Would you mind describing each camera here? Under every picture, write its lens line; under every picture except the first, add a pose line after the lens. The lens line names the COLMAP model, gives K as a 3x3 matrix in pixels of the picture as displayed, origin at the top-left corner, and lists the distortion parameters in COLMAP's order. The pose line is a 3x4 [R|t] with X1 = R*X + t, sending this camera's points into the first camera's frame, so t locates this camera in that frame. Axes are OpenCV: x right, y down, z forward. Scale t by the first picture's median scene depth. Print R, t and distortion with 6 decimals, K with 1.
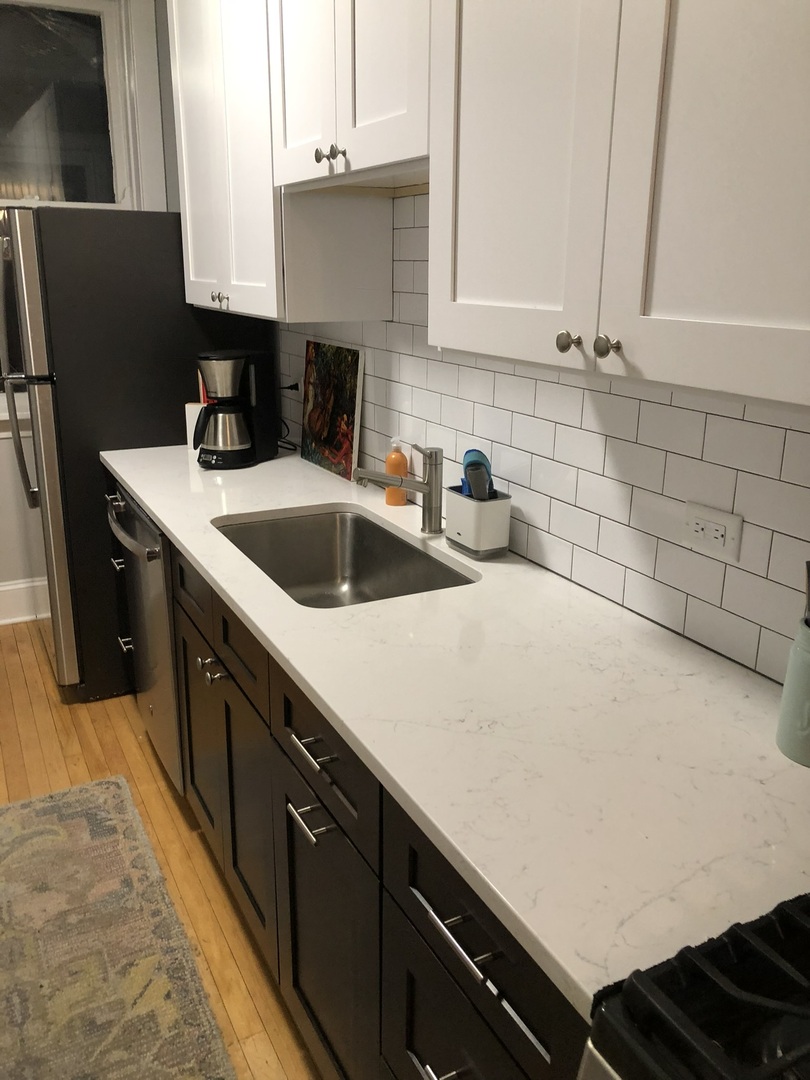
lens RADIAL K [[885.2, 0, 407.6], [0, 885.2, 519.2], [0, 0, 1]] dist [-0.003471, -0.007307]
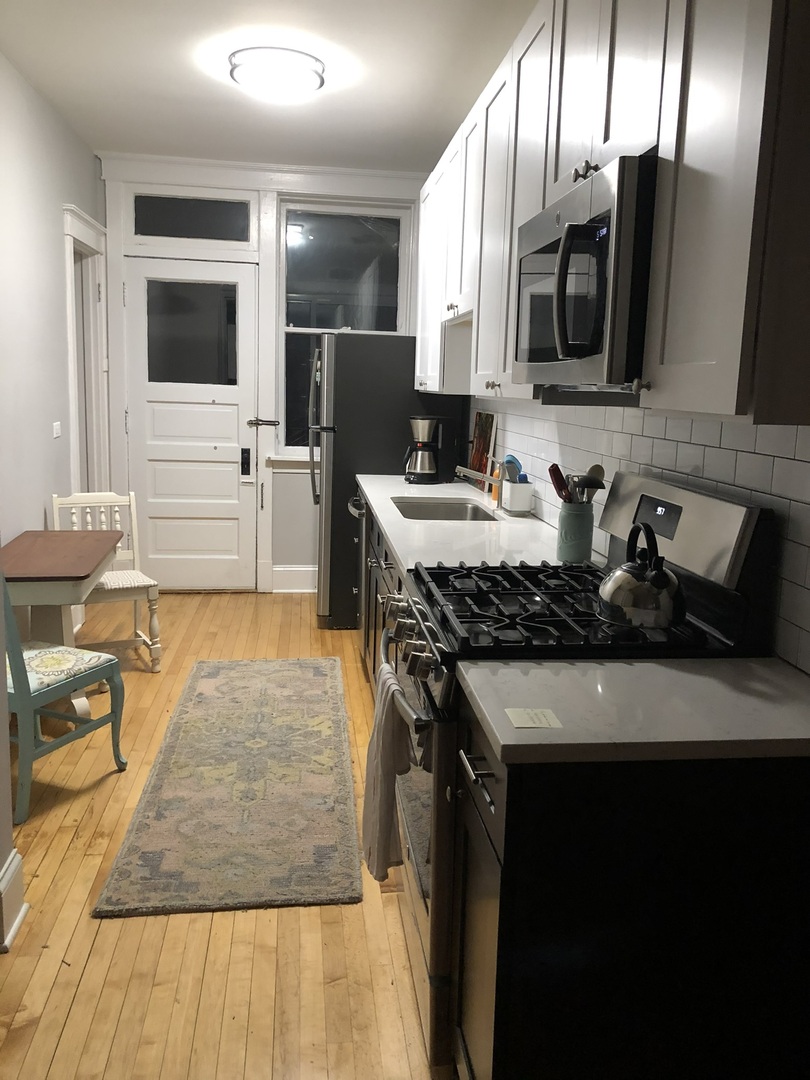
lens RADIAL K [[885.2, 0, 407.6], [0, 885.2, 519.2], [0, 0, 1]] dist [-0.003471, -0.007307]
pose [[0.932663, 0.073177, -0.353250, 0.400375], [-0.120311, 0.986245, -0.113345, 0.217855], [0.340097, 0.148212, 0.928637, -0.597587]]
